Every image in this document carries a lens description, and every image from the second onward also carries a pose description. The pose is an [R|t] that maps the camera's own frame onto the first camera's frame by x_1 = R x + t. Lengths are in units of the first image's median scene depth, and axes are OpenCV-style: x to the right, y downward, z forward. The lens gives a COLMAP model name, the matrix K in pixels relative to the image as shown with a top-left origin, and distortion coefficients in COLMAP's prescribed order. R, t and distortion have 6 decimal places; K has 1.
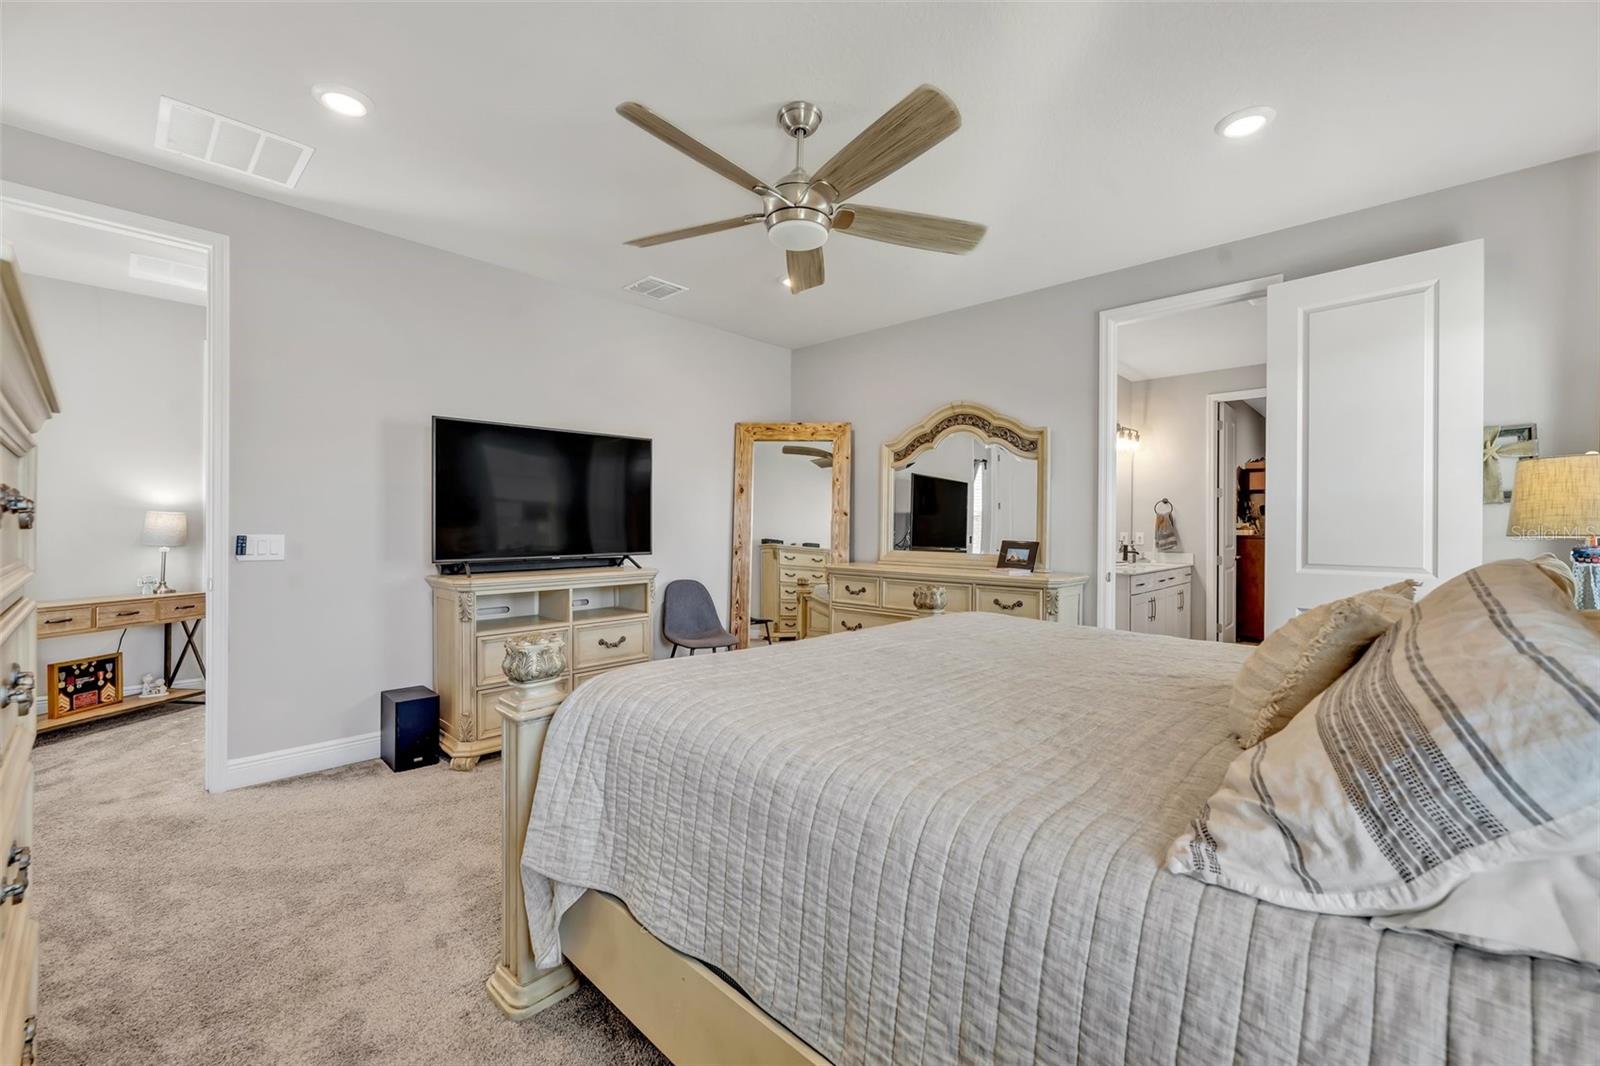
lens RADIAL K [[627.9, 0, 799.3], [0, 627.9, 528.8], [0, 0, 1]] dist [-0.003515, 0.000235]
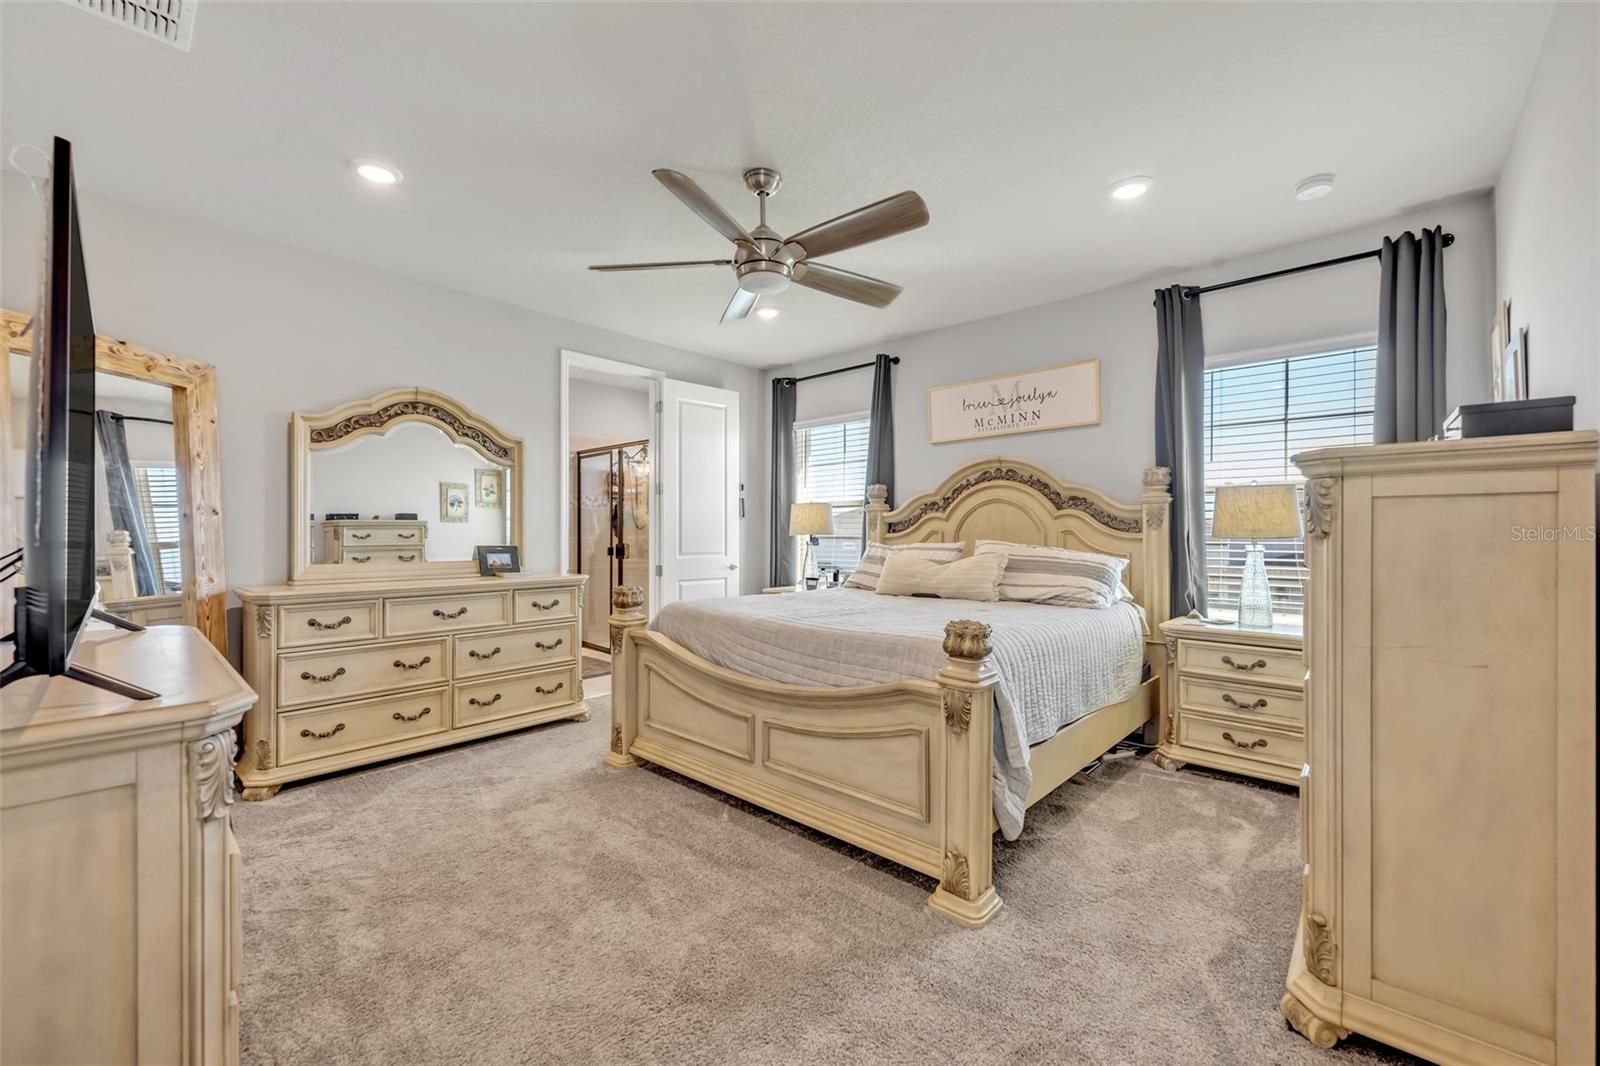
lens RADIAL K [[627.9, 0, 800.4], [0, 627.9, 531.1], [0, 0, 1]] dist [-0.003515, 0.000235]
pose [[0.015263, -0.004167, 0.999875, -0.635413], [0.001574, 0.999990, 0.004143, -0.007263], [-0.999882, 0.001510, 0.015269, 0.486415]]
